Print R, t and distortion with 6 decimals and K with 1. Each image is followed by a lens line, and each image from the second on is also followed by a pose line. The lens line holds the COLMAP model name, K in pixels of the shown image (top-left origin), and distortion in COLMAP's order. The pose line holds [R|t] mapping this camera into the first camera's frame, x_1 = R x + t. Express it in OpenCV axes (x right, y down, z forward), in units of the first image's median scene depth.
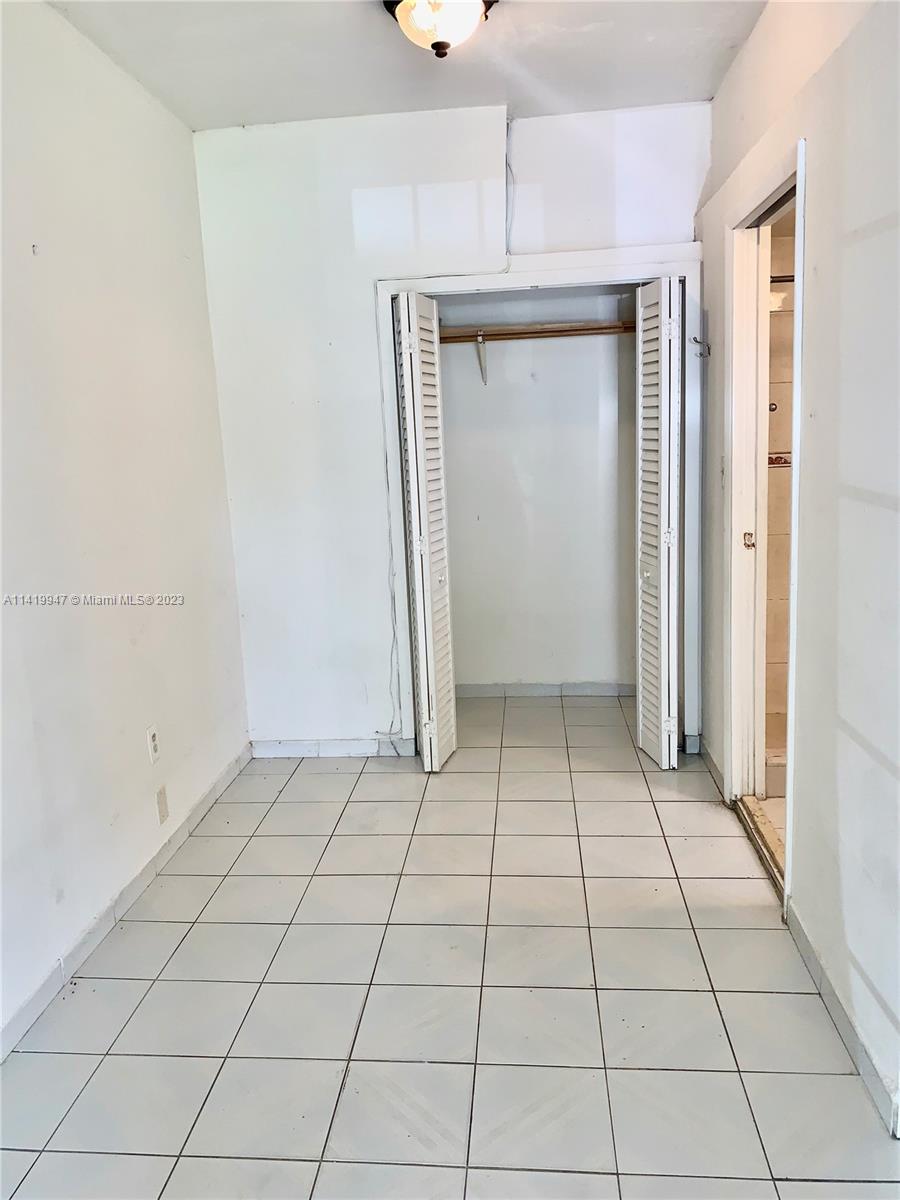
lens RADIAL K [[917.0, 0, 450.0], [0, 917.0, 600.0], [0, 0, 1]] dist [0.086440, -0.004891]
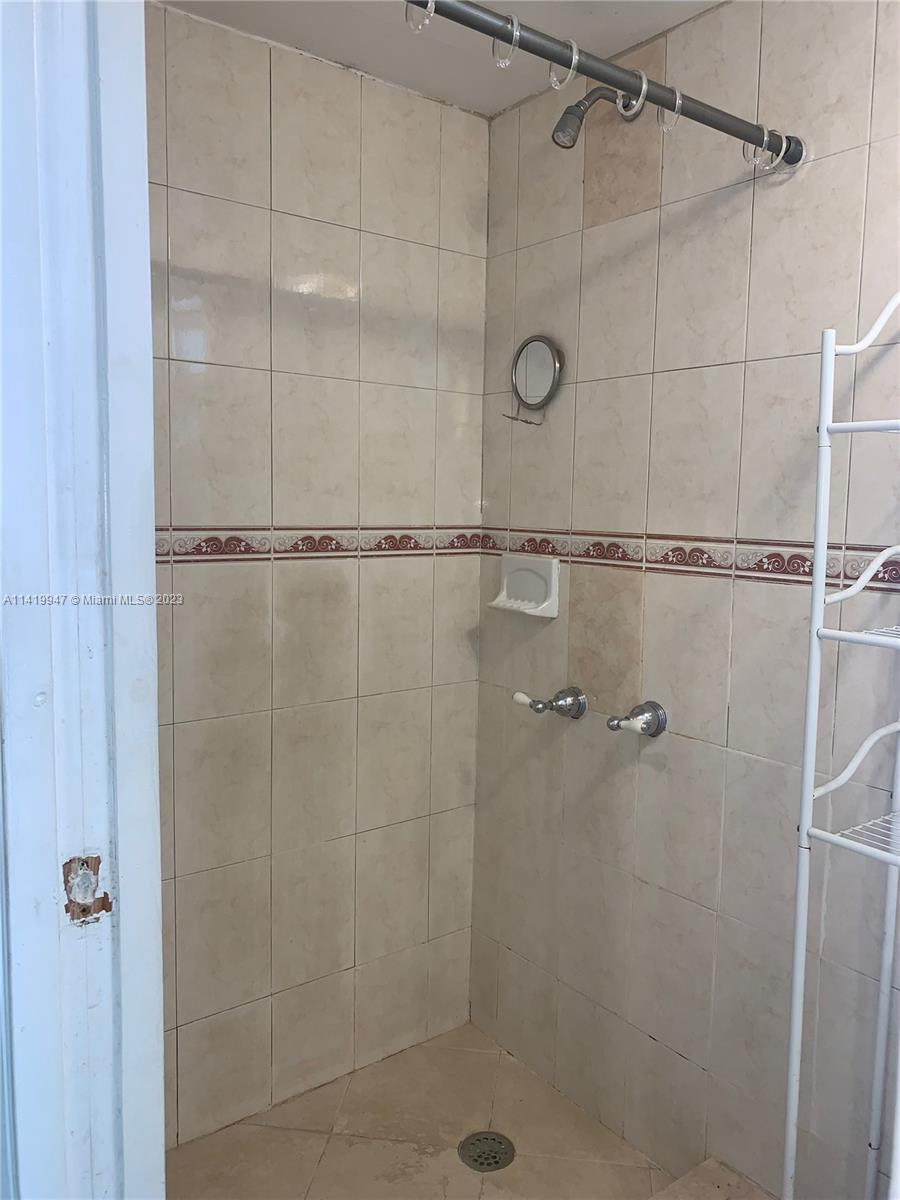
lens RADIAL K [[917.0, 0, 450.0], [0, 917.0, 600.0], [0, 0, 1]] dist [0.086440, -0.004891]
pose [[0.738391, -0.010860, 0.674285, 0.244397], [0.075193, 0.994961, -0.066317, -0.121897], [-0.670168, 0.099669, 0.735487, 0.797576]]
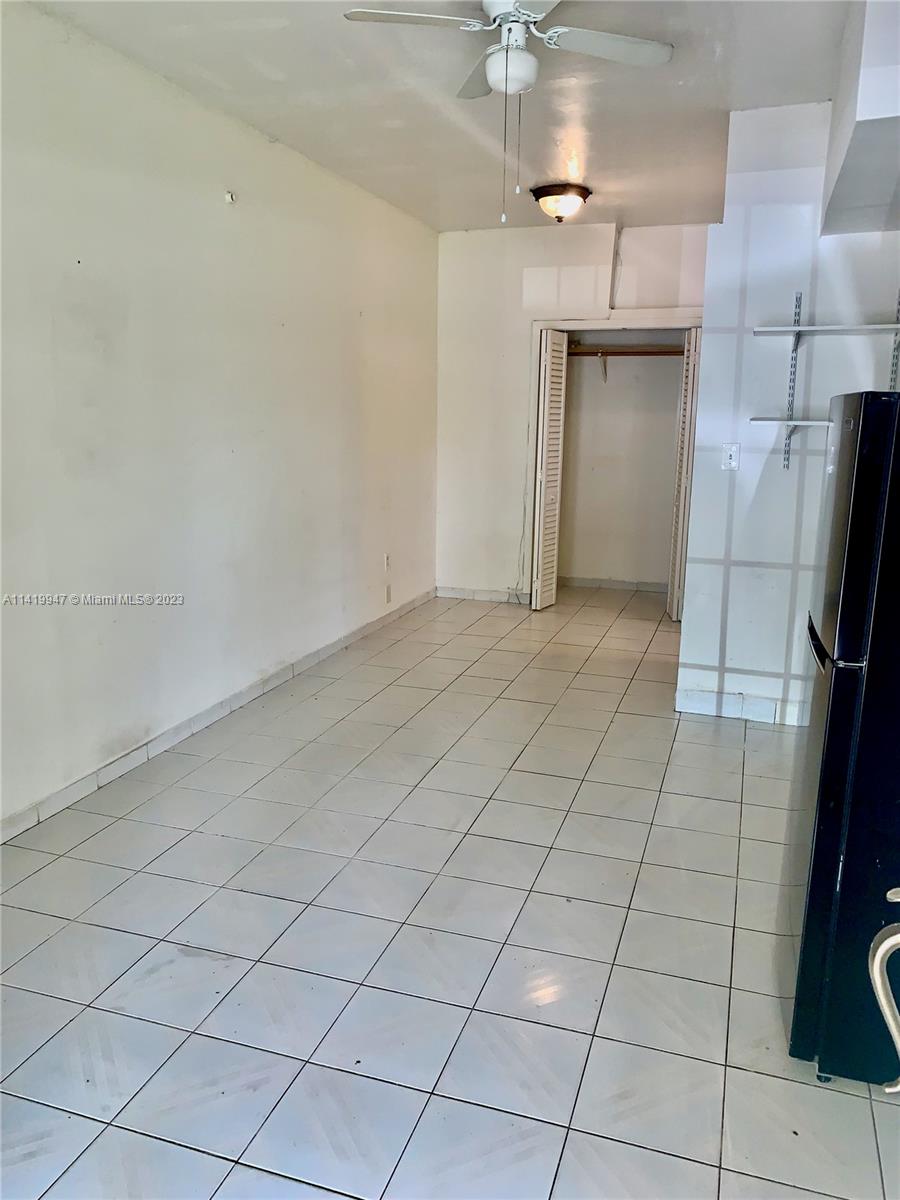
lens RADIAL K [[917.0, 0, 450.0], [0, 917.0, 600.0], [0, 0, 1]] dist [0.086440, -0.004891]
pose [[0.969336, 0.104849, -0.222247, 0.205427], [-0.100844, 0.994470, 0.029327, 0.135964], [0.224093, -0.006015, 0.974549, -0.707358]]
